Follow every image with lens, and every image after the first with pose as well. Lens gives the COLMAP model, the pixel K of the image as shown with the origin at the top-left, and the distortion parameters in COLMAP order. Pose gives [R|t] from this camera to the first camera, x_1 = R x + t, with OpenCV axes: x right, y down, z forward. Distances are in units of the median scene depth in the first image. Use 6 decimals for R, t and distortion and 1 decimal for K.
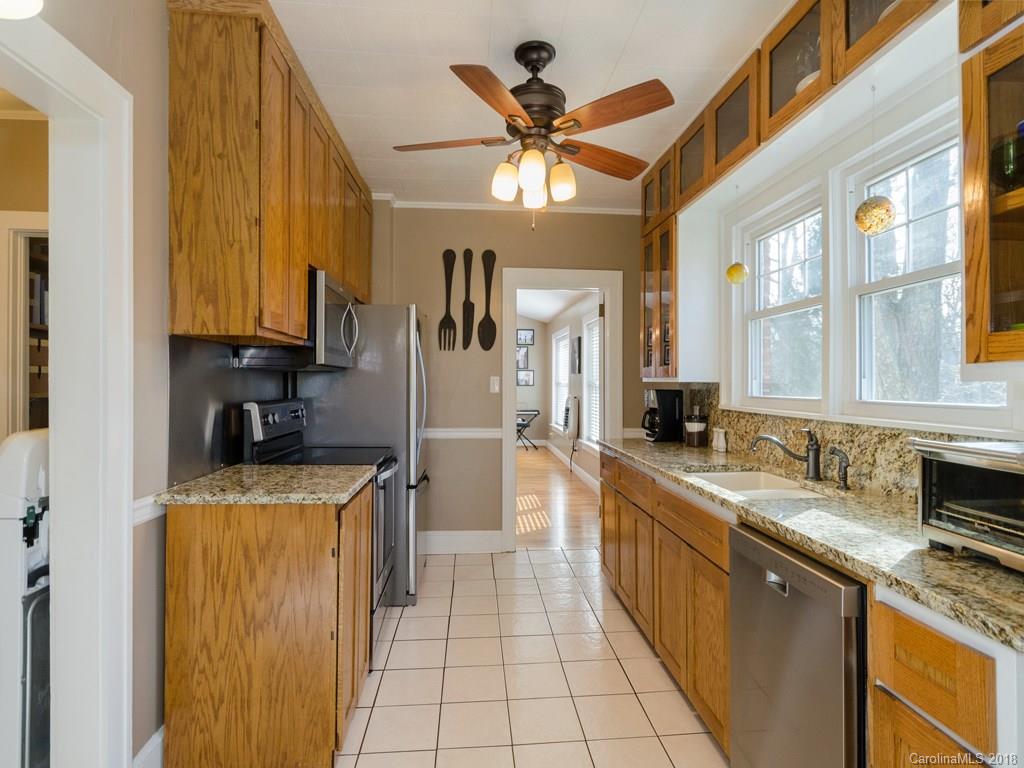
lens RADIAL K [[536.7, 0, 512.0], [0, 536.7, 384.0], [0, 0, 1]] dist [0.000331, -0.000571]
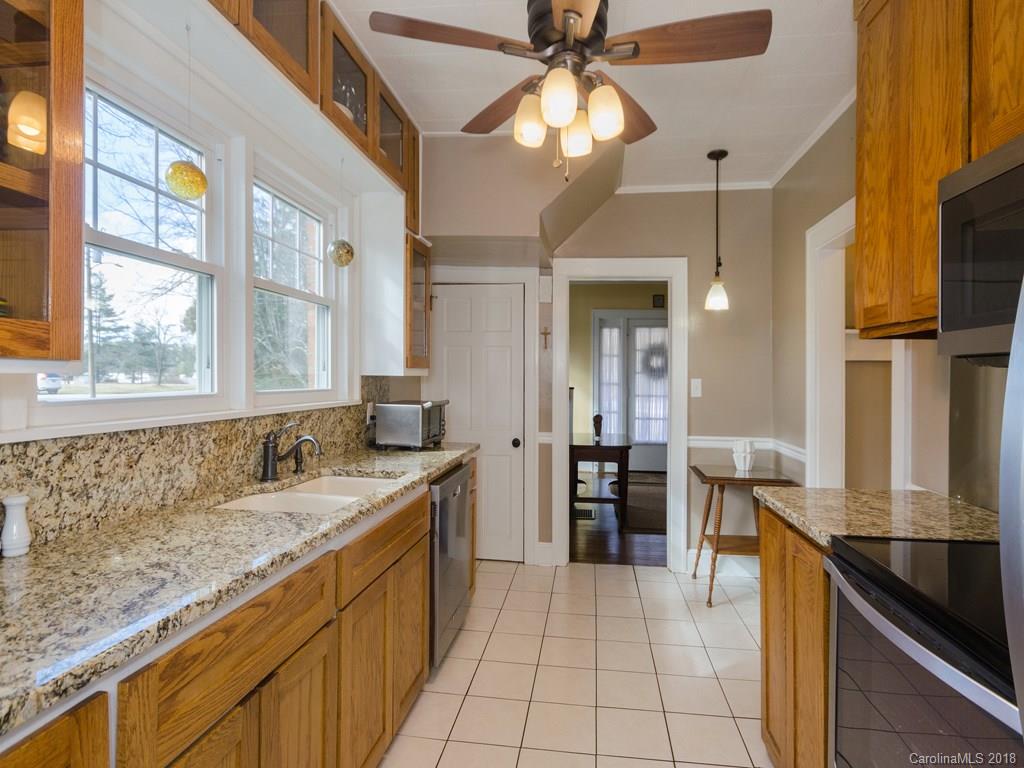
lens RADIAL K [[536.7, 0, 512.0], [0, 536.7, 384.0], [0, 0, 1]] dist [0.000331, -0.000571]
pose [[-0.981261, -0.007740, 0.192528, -0.024645], [-0.005649, 0.999919, 0.011410, 0.000330], [-0.192601, 0.010109, -0.981225, 1.820637]]
